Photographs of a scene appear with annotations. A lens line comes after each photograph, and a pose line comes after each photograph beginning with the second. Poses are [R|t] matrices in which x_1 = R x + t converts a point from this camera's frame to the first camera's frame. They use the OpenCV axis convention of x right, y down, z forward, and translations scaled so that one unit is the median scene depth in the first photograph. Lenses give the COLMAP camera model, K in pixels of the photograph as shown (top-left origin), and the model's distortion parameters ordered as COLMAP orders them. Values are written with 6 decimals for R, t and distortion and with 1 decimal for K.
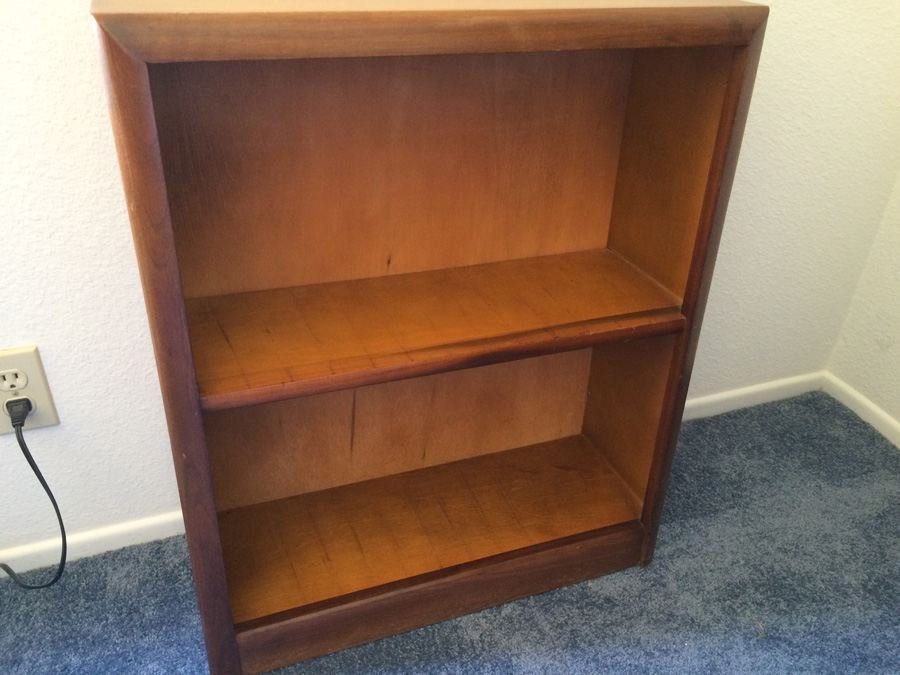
lens RADIAL K [[773.8, 0, 451.1], [0, 773.8, 331.1], [0, 0, 1]] dist [0.093893, -0.123475]
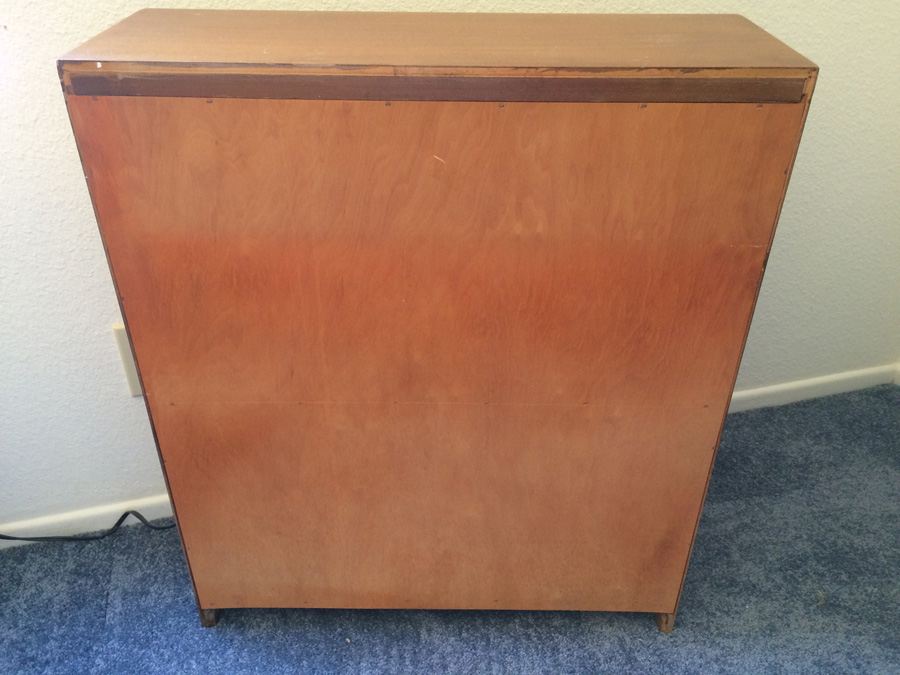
lens RADIAL K [[773.8, 0, 452.1], [0, 773.8, 330.3], [0, 0, 1]] dist [0.093893, -0.123475]
pose [[0.995379, 0.008460, -0.095656, 0.001306], [-0.010523, 0.999722, -0.021078, 0.051163], [0.095451, 0.021987, 0.995191, -0.099900]]
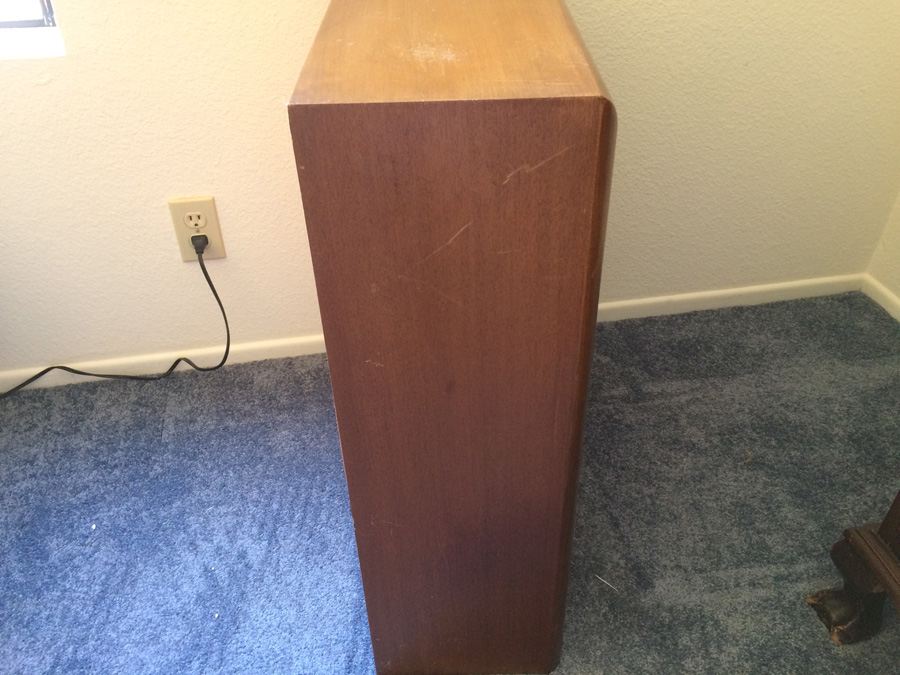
lens RADIAL K [[773.8, 0, 450.6], [0, 773.8, 331.3], [0, 0, 1]] dist [0.093893, -0.123475]
pose [[0.987105, 0.068489, -0.144680, 0.092474], [-0.056452, 0.994718, 0.085729, 0.102676], [0.149787, -0.076456, 0.985758, -0.283656]]
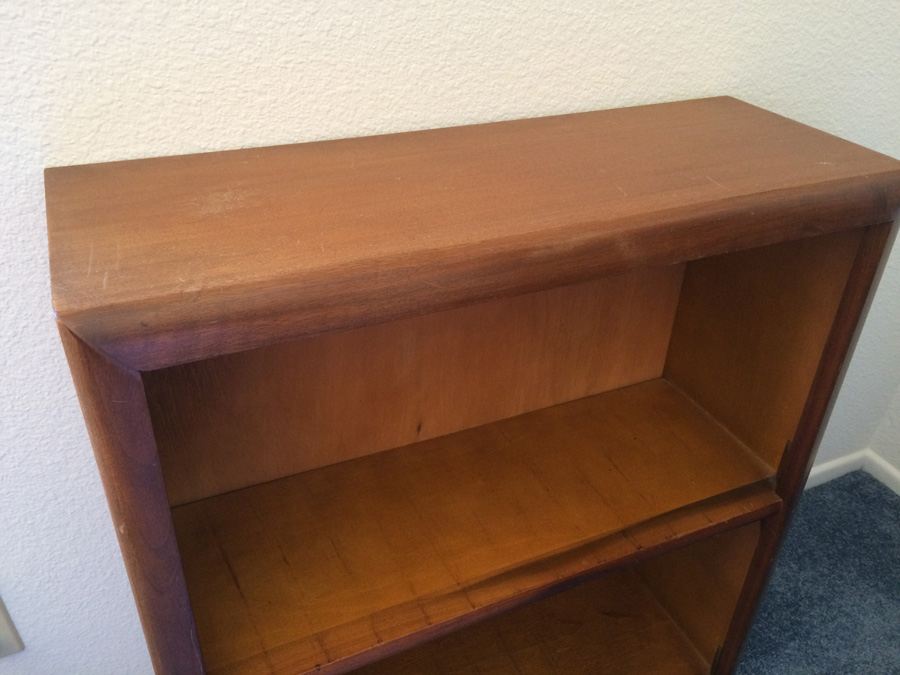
lens RADIAL K [[773.8, 0, 451.4], [0, 773.8, 330.0], [0, 0, 1]] dist [0.093893, -0.123475]
pose [[0.997724, -0.035096, 0.057578, -0.087201], [0.031527, 0.997593, 0.061761, -0.237248], [-0.059607, -0.059805, 0.996429, 0.170549]]
